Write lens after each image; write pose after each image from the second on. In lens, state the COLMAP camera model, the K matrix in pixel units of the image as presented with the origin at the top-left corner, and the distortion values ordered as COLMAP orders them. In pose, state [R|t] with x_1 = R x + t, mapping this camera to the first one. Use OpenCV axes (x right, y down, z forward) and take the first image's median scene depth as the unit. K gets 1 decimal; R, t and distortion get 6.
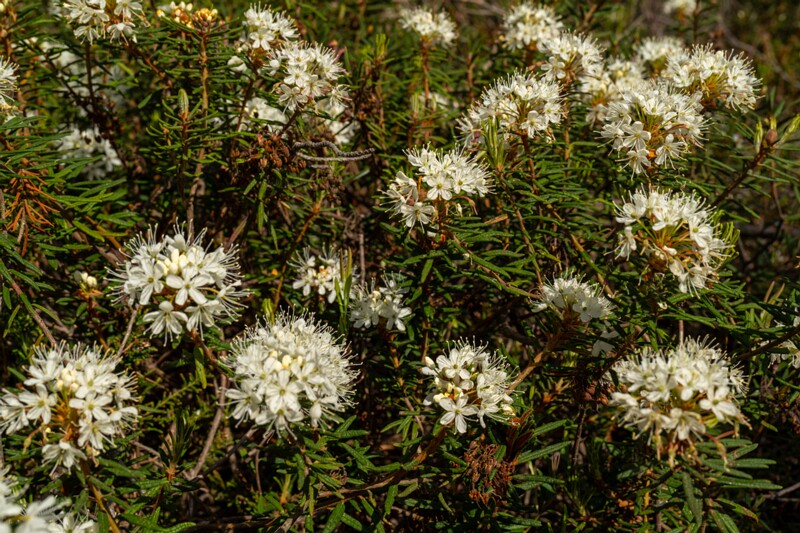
lens RADIAL K [[1130.8, 0, 400.0], [0, 1130.8, 266.5], [0, 0, 1]] dist [-0.041843, -0.069460]
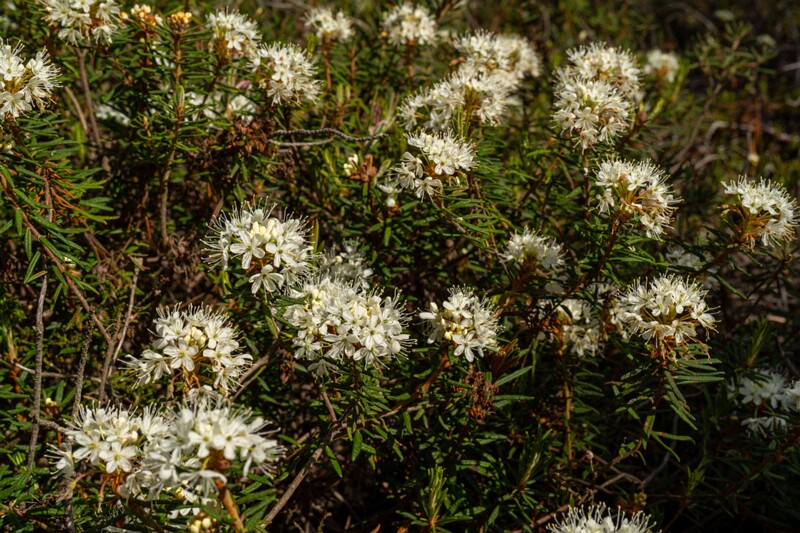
lens RADIAL K [[1130.8, 0, 400.0], [0, 1130.8, 266.5], [0, 0, 1]] dist [-0.041843, -0.069460]
pose [[0.964301, -0.055220, 0.258986, -0.324311], [0.050972, 0.998433, 0.023096, 0.010217], [-0.259856, -0.009070, 0.965605, -0.171857]]
